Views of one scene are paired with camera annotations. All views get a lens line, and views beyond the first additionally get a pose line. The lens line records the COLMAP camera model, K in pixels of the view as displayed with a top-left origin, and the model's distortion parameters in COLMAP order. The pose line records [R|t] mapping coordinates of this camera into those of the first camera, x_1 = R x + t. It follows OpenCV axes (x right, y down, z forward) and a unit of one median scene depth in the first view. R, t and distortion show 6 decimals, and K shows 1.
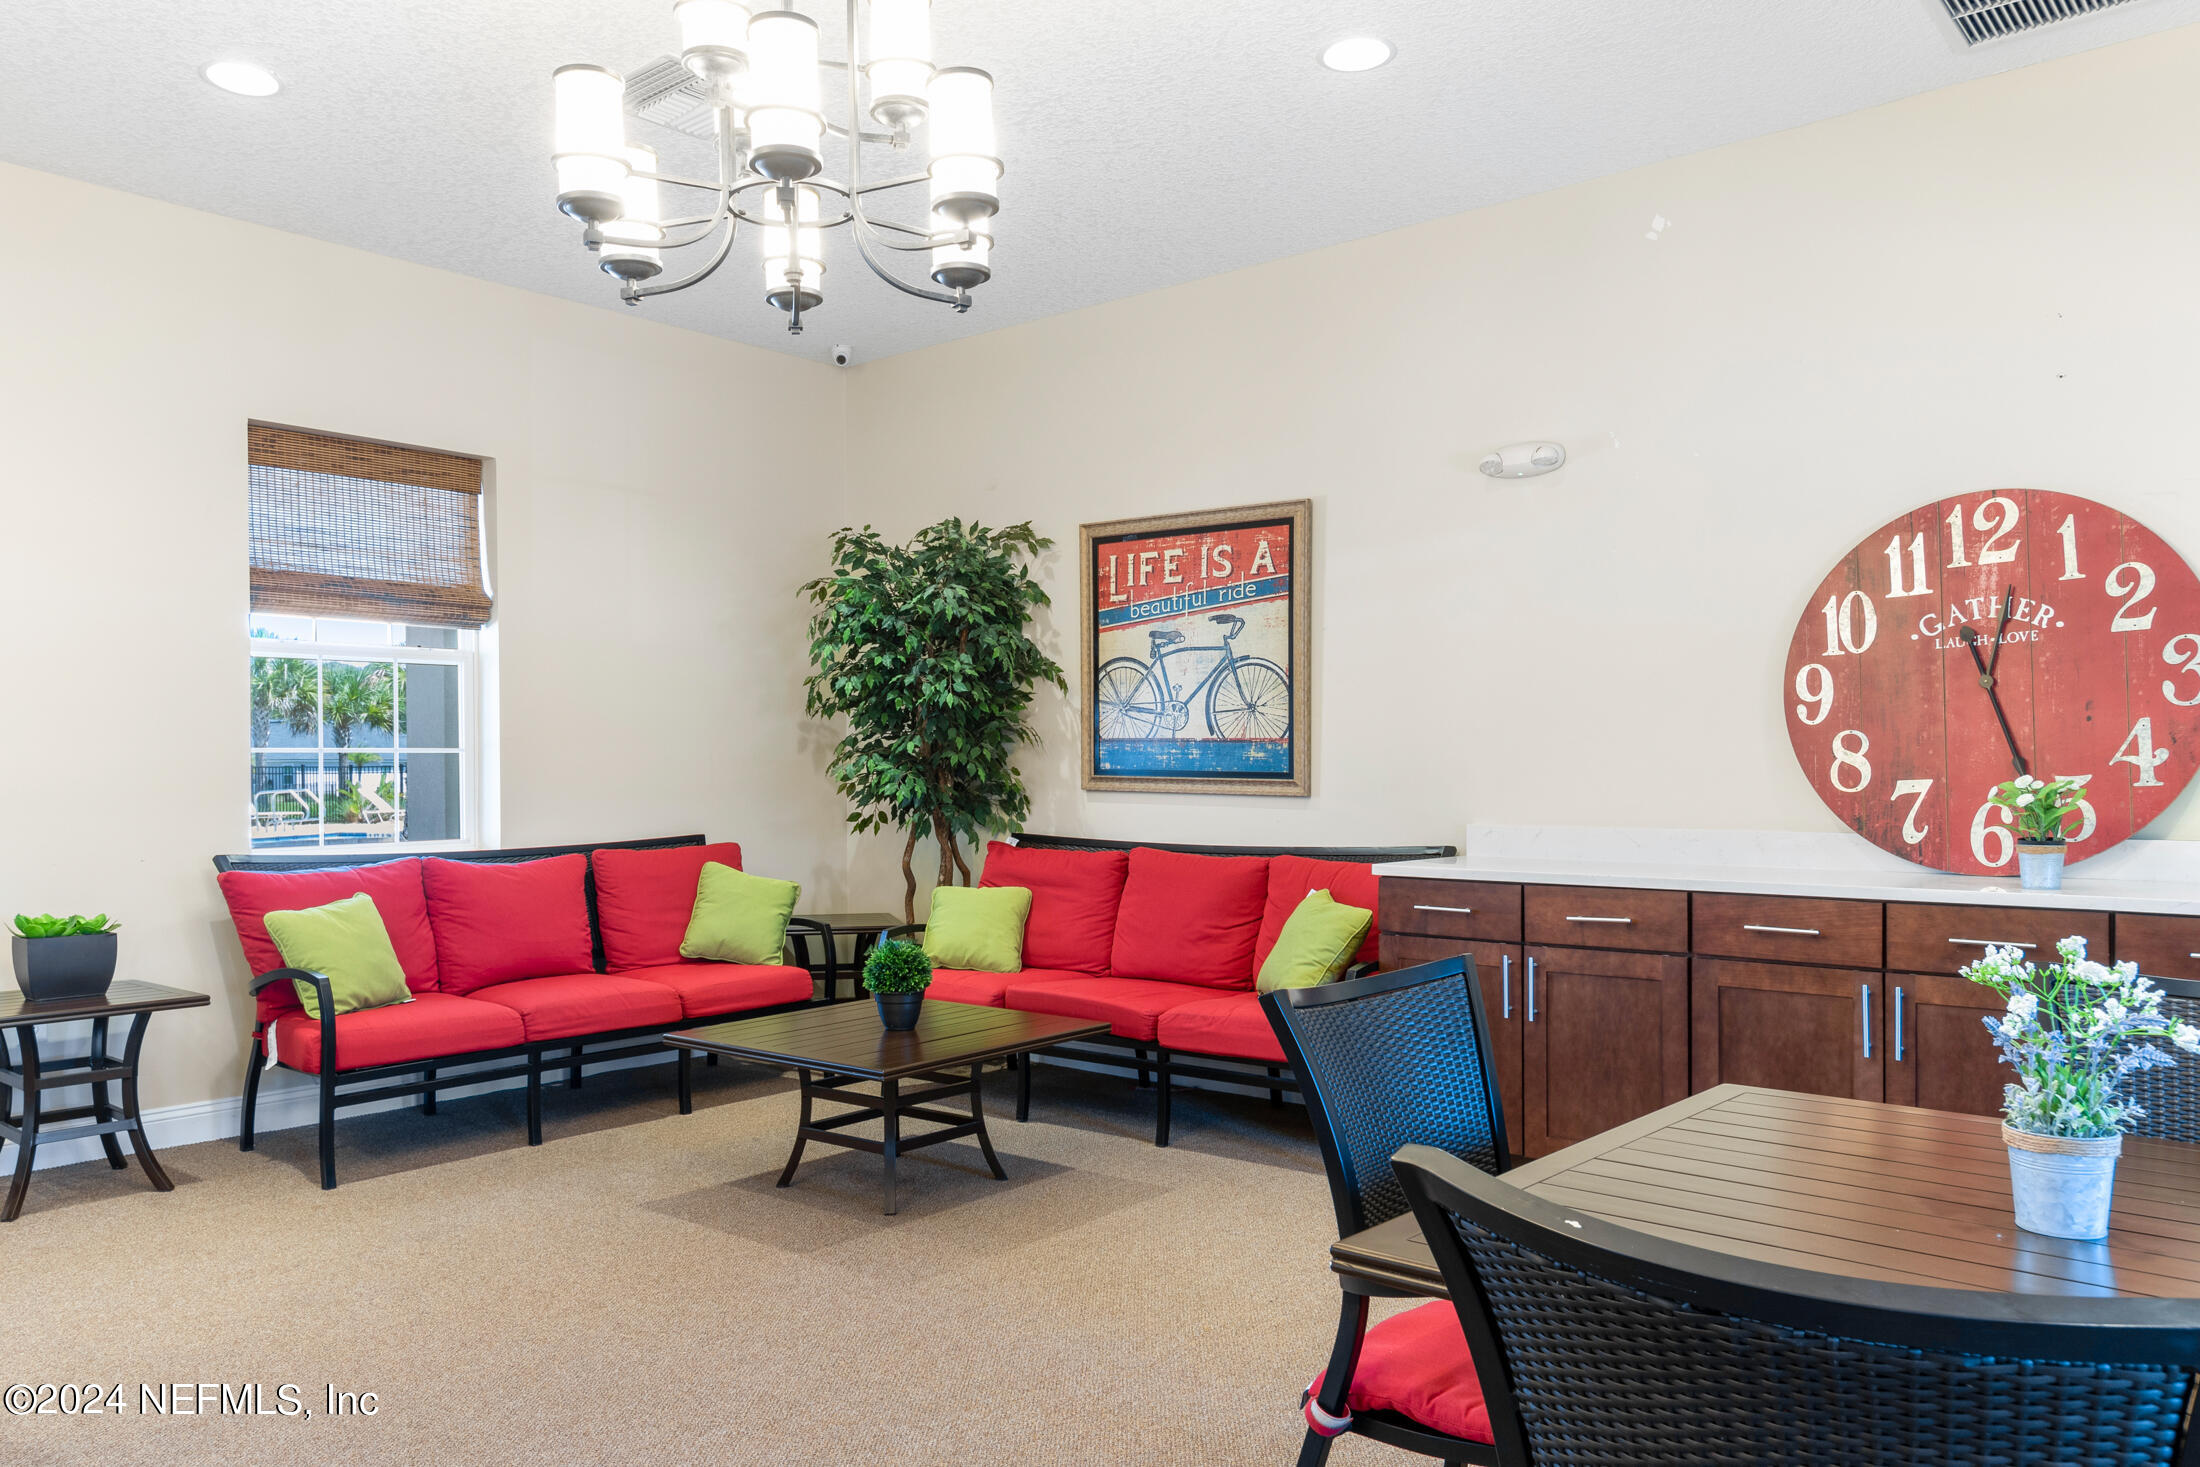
lens RADIAL K [[1649.0, 0, 1100.7], [0, 1649.0, 750.3], [0, 0, 1]] dist [0.009434, -0.000918]
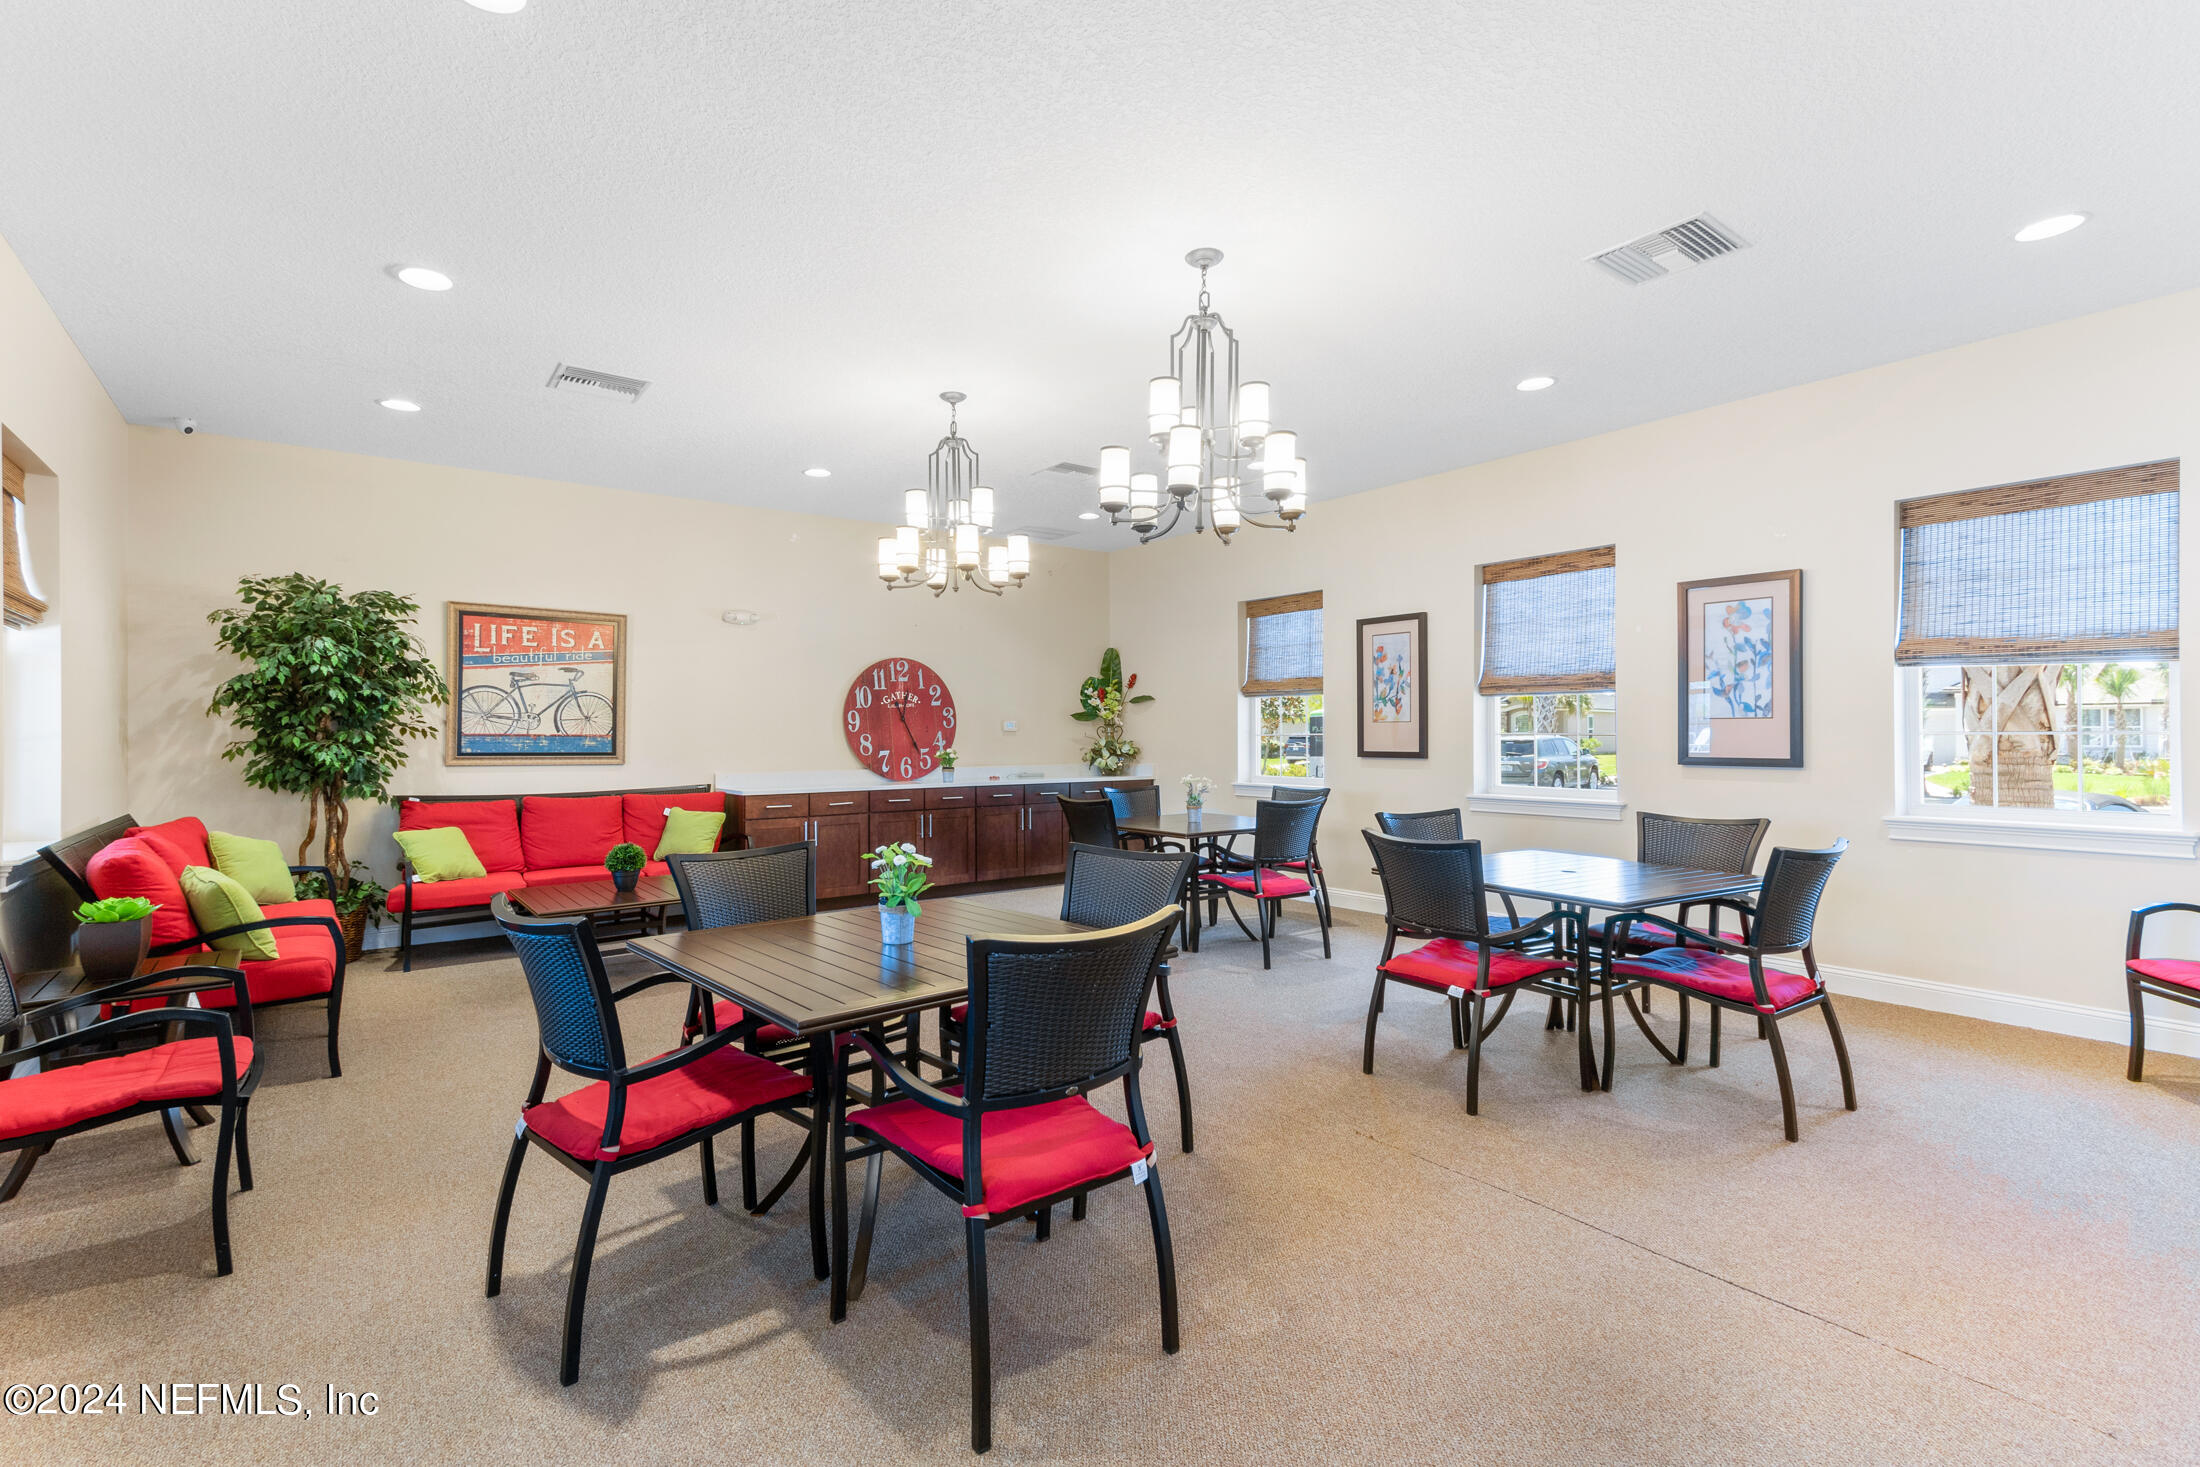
lens RADIAL K [[1006.9, 0, 1101.1], [0, 1006.9, 733.5], [0, 0, 1]] dist [-0.000816, -0.000115]
pose [[0.176850, 0.004406, 0.984228, -0.938663], [-0.002761, 0.999988, -0.003981, -0.005406], [-0.984234, -0.002014, 0.176860, 0.213346]]
